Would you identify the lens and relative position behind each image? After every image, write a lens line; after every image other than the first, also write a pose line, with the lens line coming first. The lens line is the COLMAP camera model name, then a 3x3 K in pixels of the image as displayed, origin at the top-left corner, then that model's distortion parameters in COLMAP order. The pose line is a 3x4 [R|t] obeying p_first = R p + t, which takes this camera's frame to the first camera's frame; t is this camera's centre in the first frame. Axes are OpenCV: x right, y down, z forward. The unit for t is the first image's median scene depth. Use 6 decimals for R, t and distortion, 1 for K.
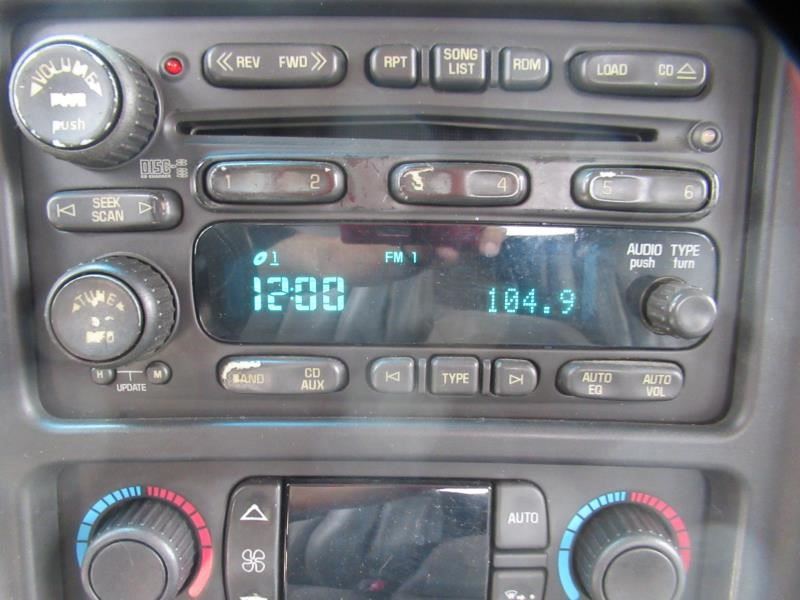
lens RADIAL K [[641.9, 0, 400.0], [0, 641.9, 300.0], [0, 0, 1]] dist [0.043355, -0.093923]
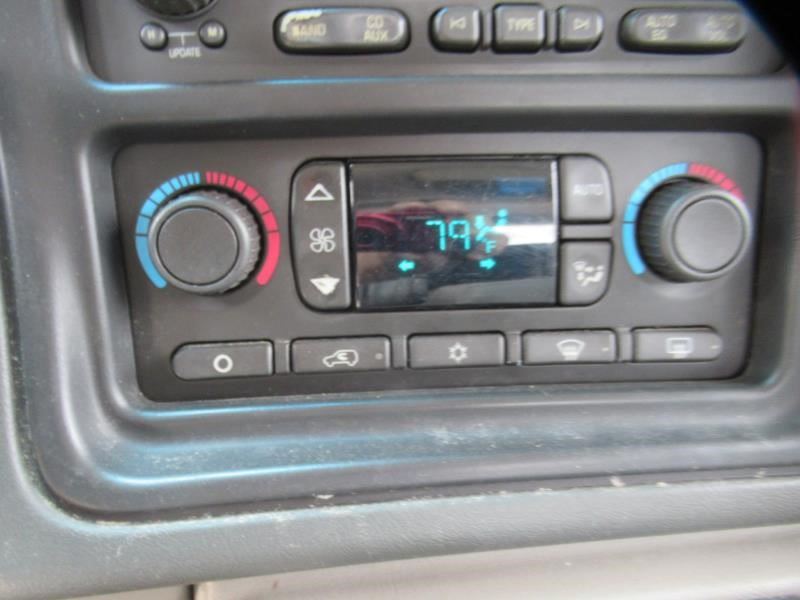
lens RADIAL K [[641.9, 0, 400.0], [0, 641.9, 300.0], [0, 0, 1]] dist [0.043355, -0.093923]
pose [[0.996653, -0.065997, 0.048244, -0.162259], [0.063191, 0.996341, 0.057552, 0.445138], [-0.051866, -0.054311, 0.997176, 0.012451]]
